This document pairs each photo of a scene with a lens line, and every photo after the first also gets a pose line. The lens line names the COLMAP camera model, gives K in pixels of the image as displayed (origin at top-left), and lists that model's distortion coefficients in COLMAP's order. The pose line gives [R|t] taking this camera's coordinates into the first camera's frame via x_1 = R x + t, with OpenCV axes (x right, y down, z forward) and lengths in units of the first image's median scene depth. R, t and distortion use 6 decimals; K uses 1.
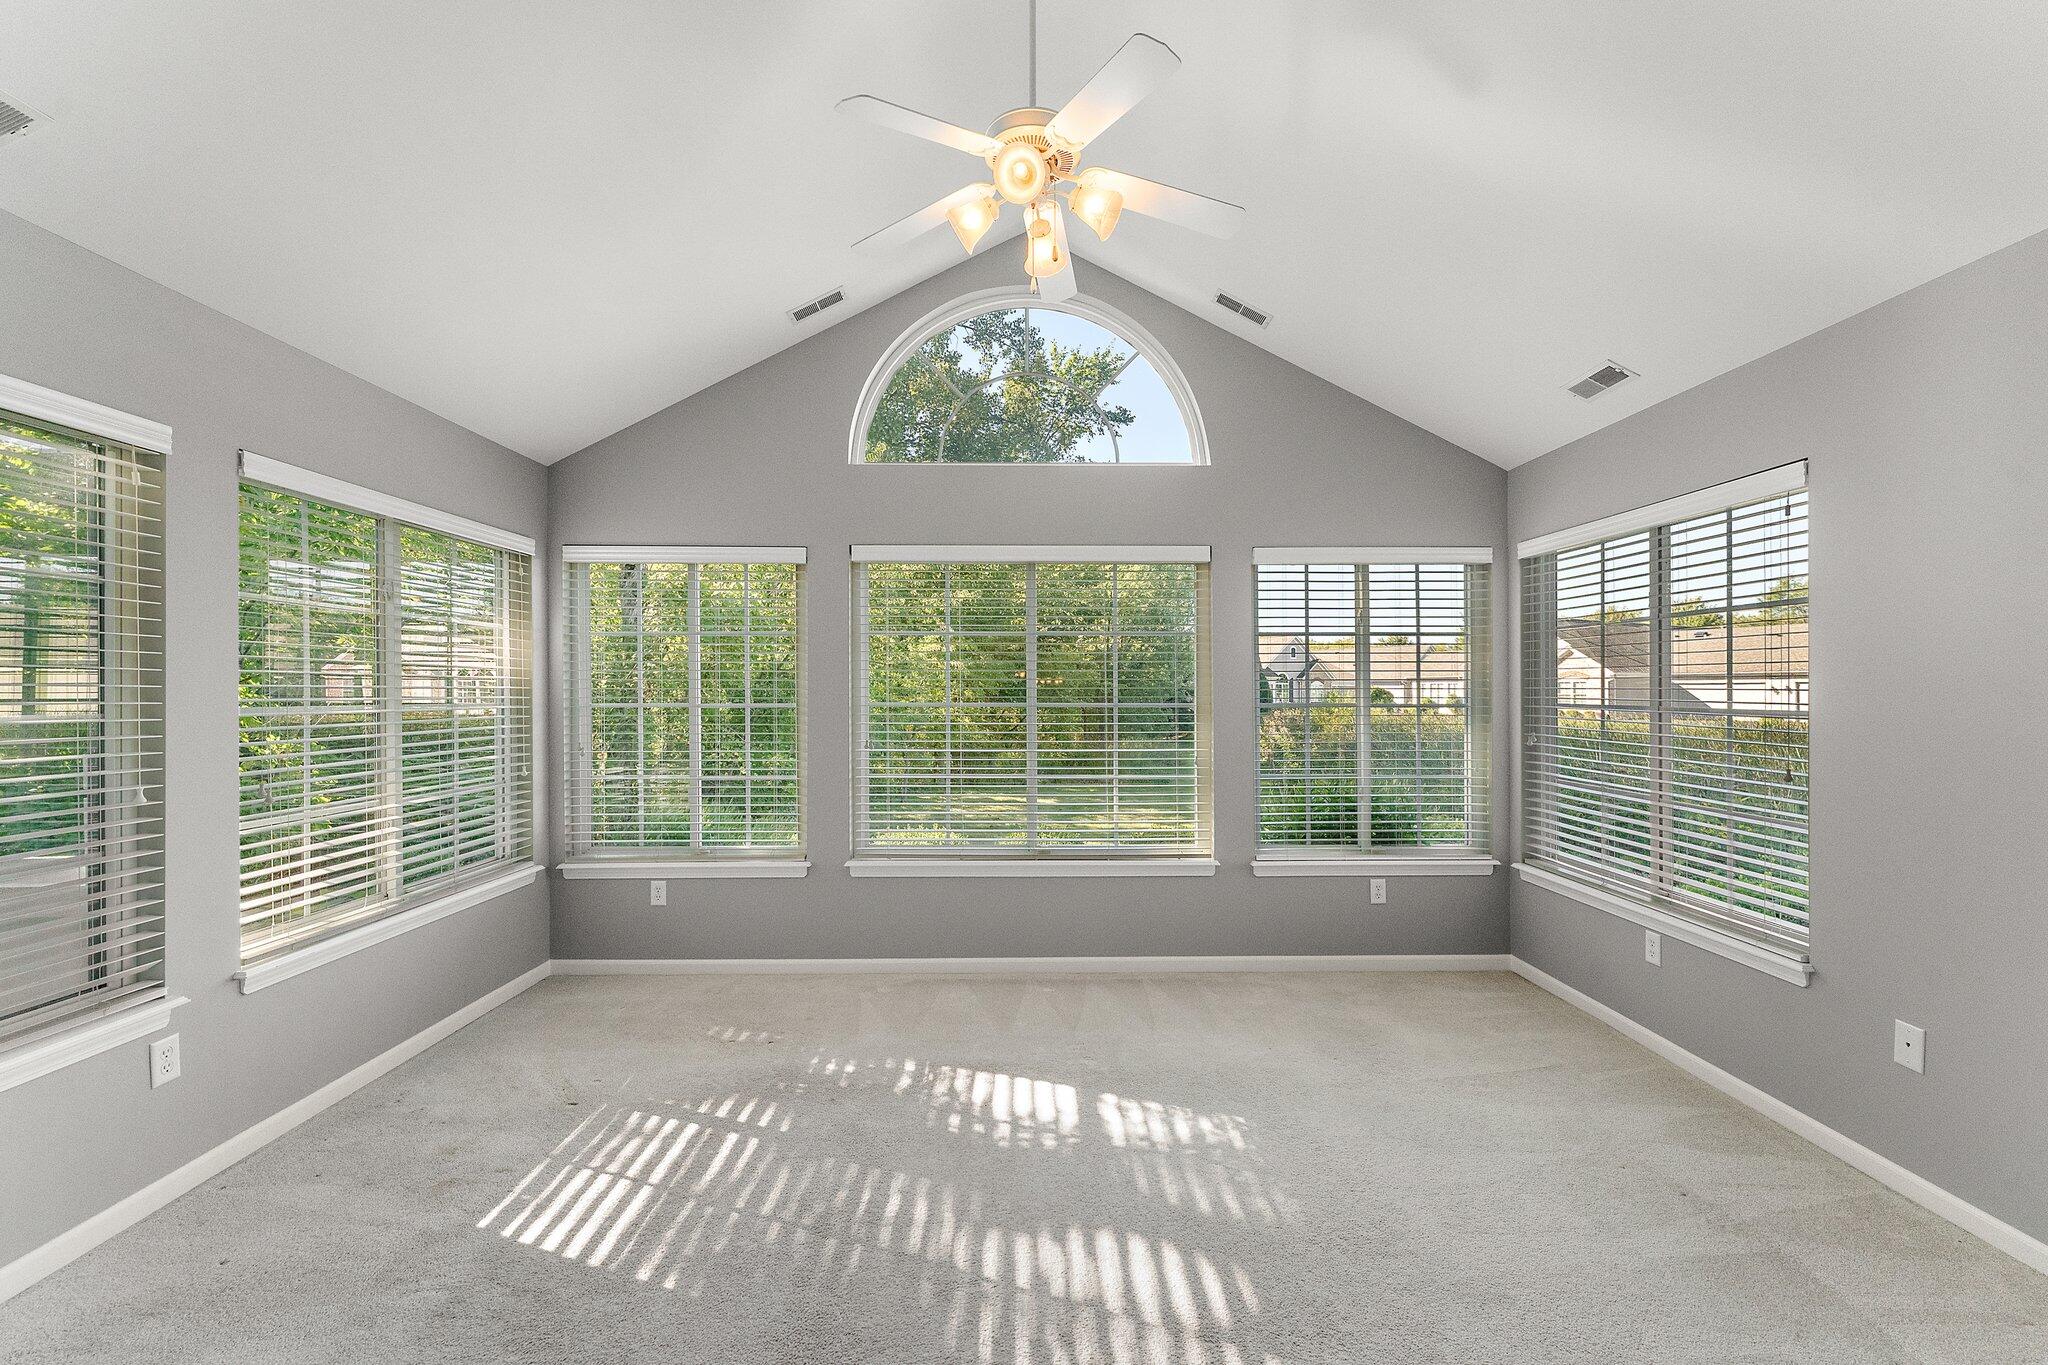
lens RADIAL K [[835.2, 0, 1012.5], [0, 835.2, 709.5], [0, 0, 1]] dist [0.001054, 0.001183]
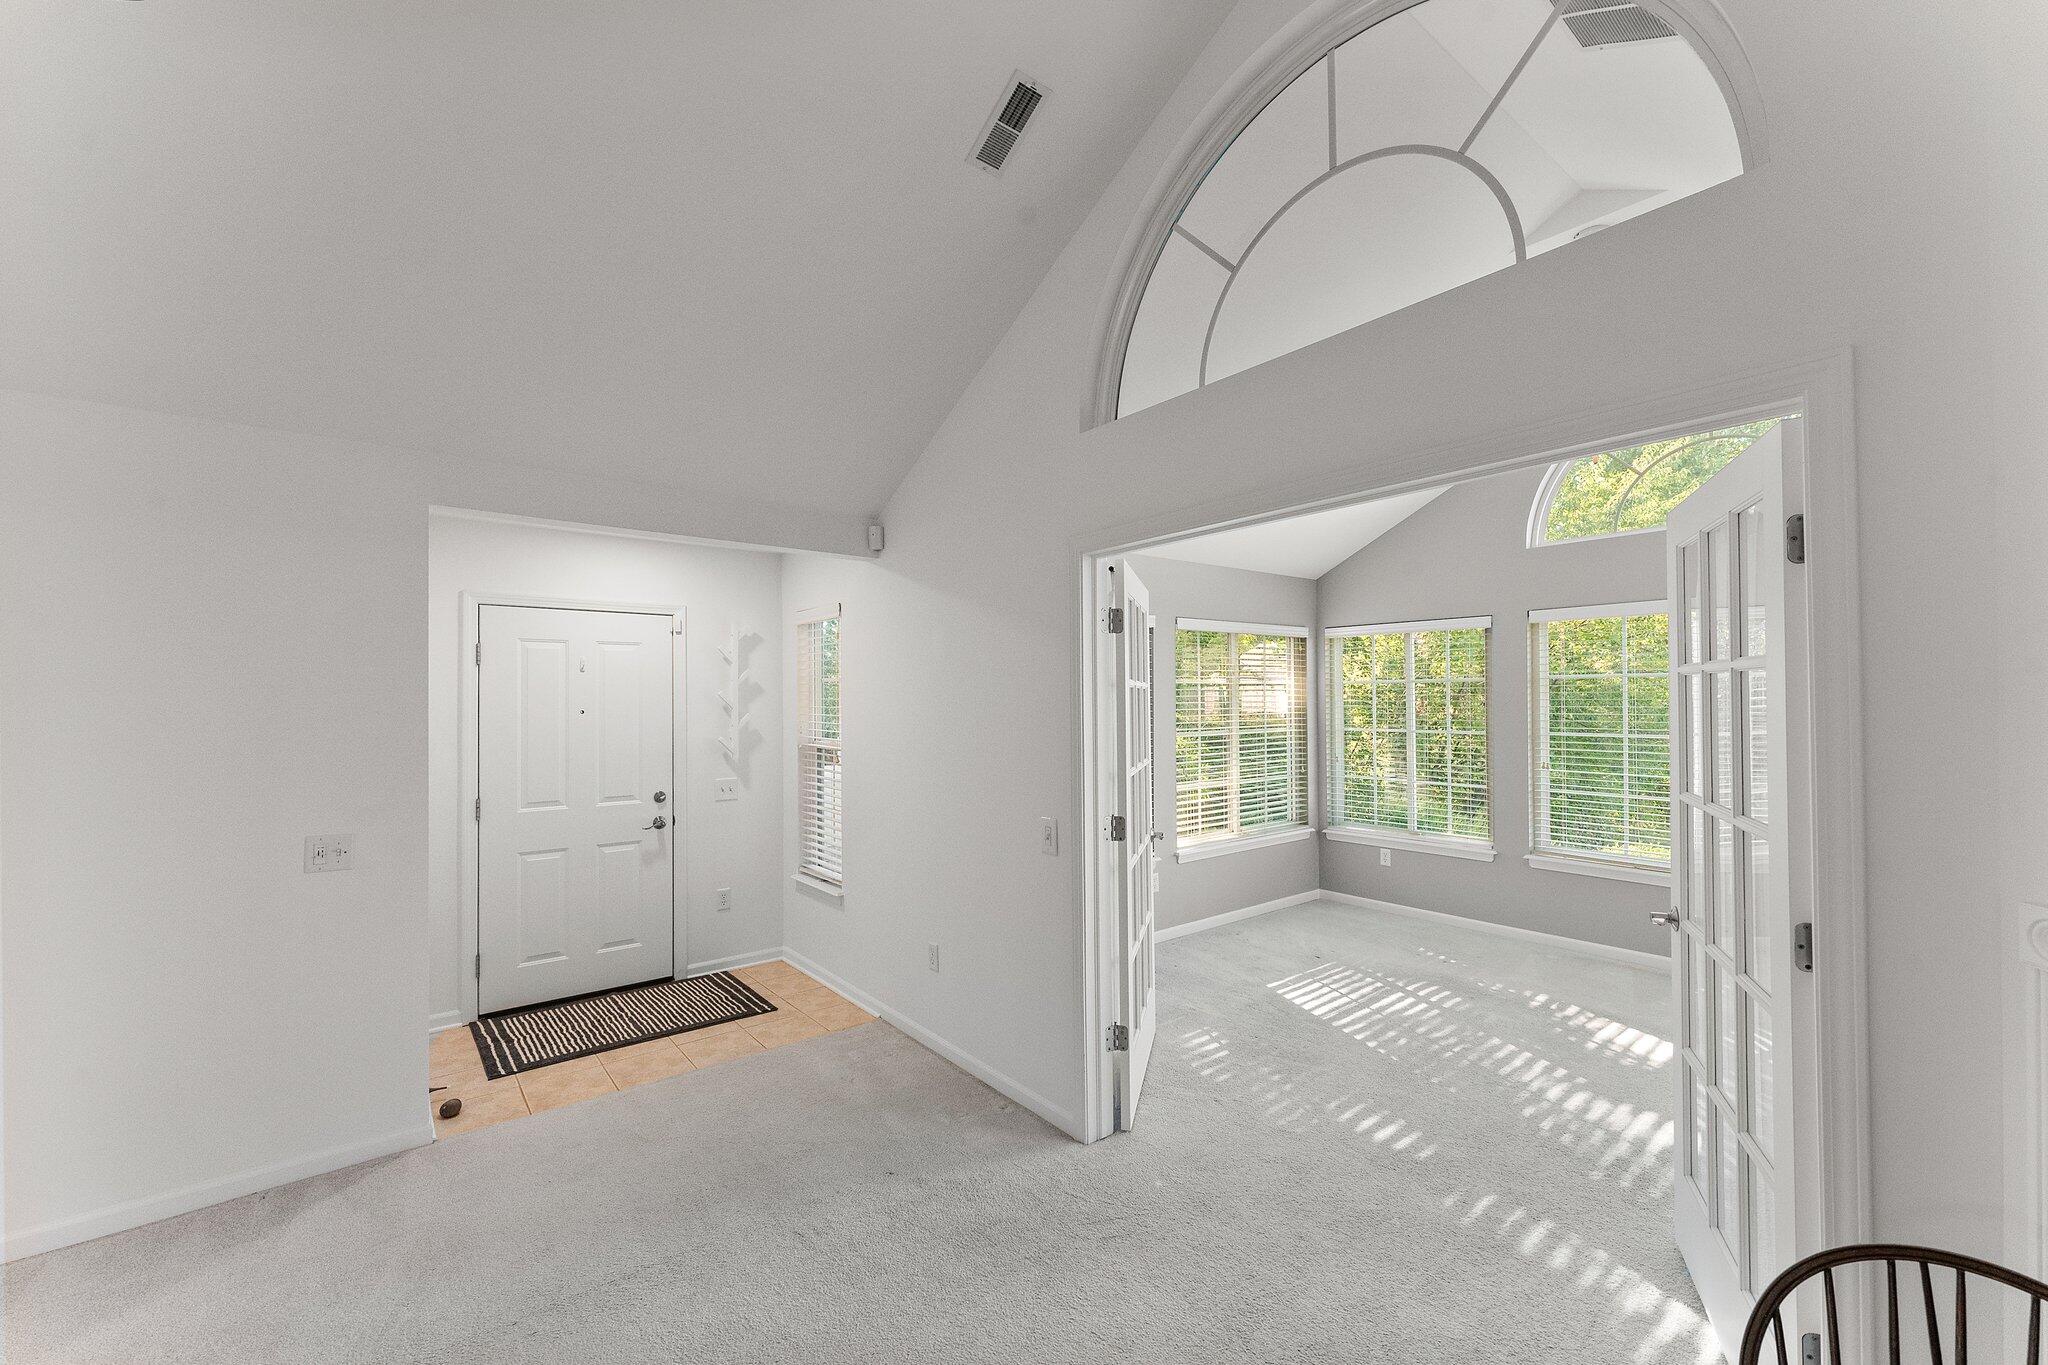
lens RADIAL K [[835.2, 0, 1009.2], [0, 835.2, 687.2], [0, 0, 1]] dist [0.001054, 0.001183]
pose [[0.610739, -0.015769, -0.791675, 0.378122], [-0.008142, 0.999624, -0.026192, -0.040863], [0.791790, 0.022442, 0.610380, -0.479534]]
